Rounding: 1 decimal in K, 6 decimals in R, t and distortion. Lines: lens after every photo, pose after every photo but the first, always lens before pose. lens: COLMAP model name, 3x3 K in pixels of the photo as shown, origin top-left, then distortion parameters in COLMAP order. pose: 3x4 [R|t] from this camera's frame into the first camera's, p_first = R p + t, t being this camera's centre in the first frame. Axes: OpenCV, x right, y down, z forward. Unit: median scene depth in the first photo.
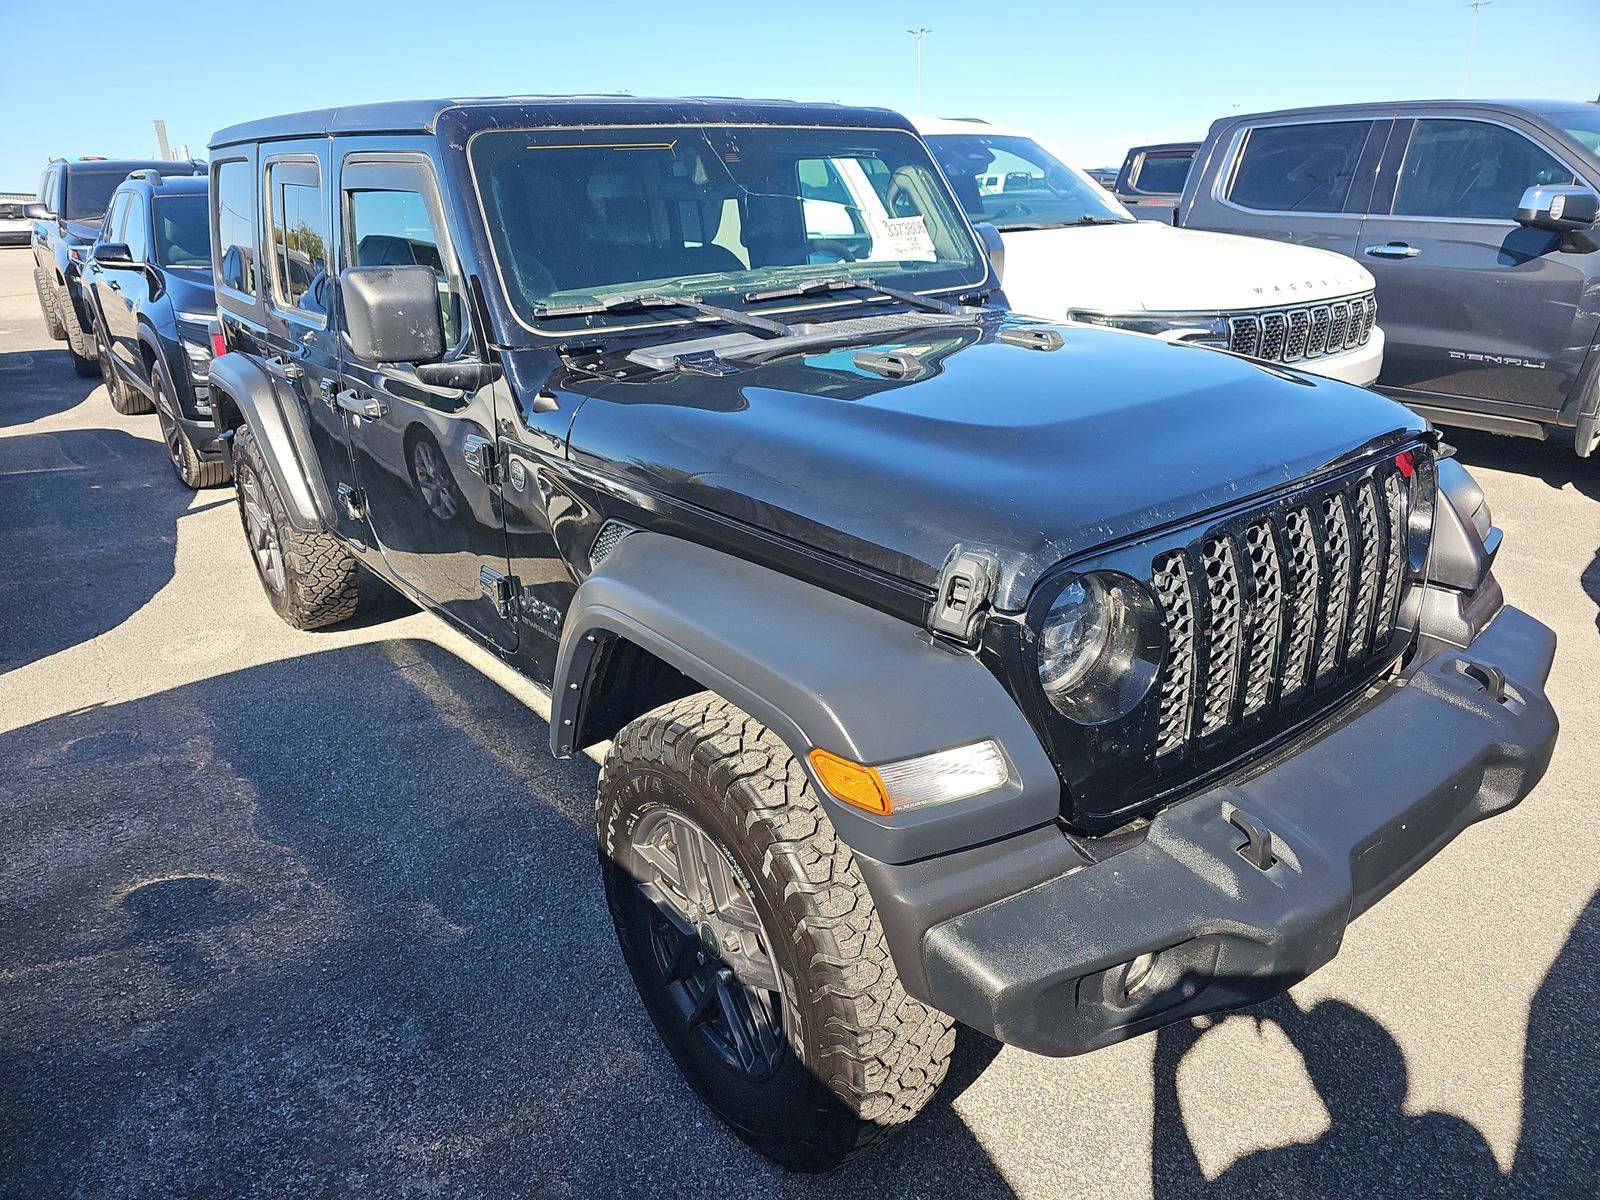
lens RADIAL K [[1112.2, 0, 795.7], [0, 1112.2, 623.3], [0, 0, 1]] dist [0.036904, -0.020359]
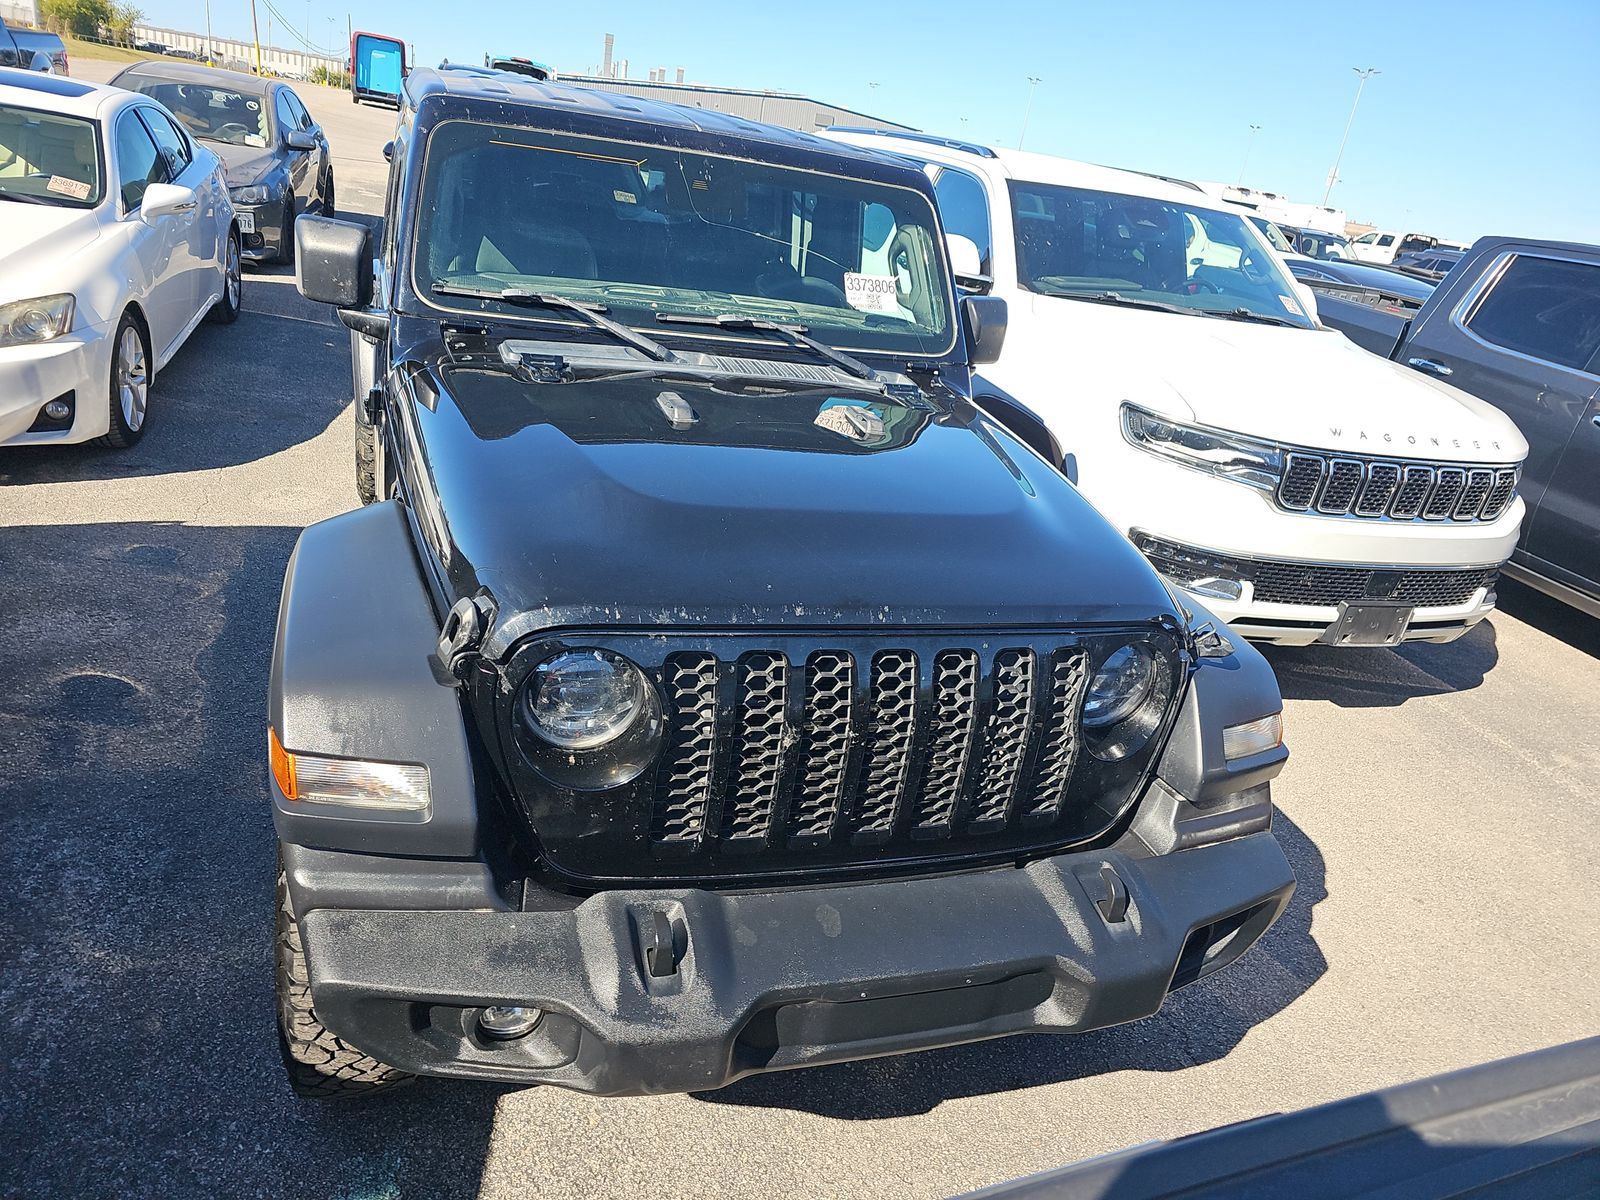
lens RADIAL K [[1128.8, 0, 877.8], [0, 1128.8, 599.4], [0, 0, 1]] dist [0.050613, -0.045095]
pose [[0.924766, 0.286950, -0.249933, 0.482696], [-0.287909, 0.957070, 0.033542, -0.127569], [0.248828, 0.040940, 0.967682, 0.020995]]
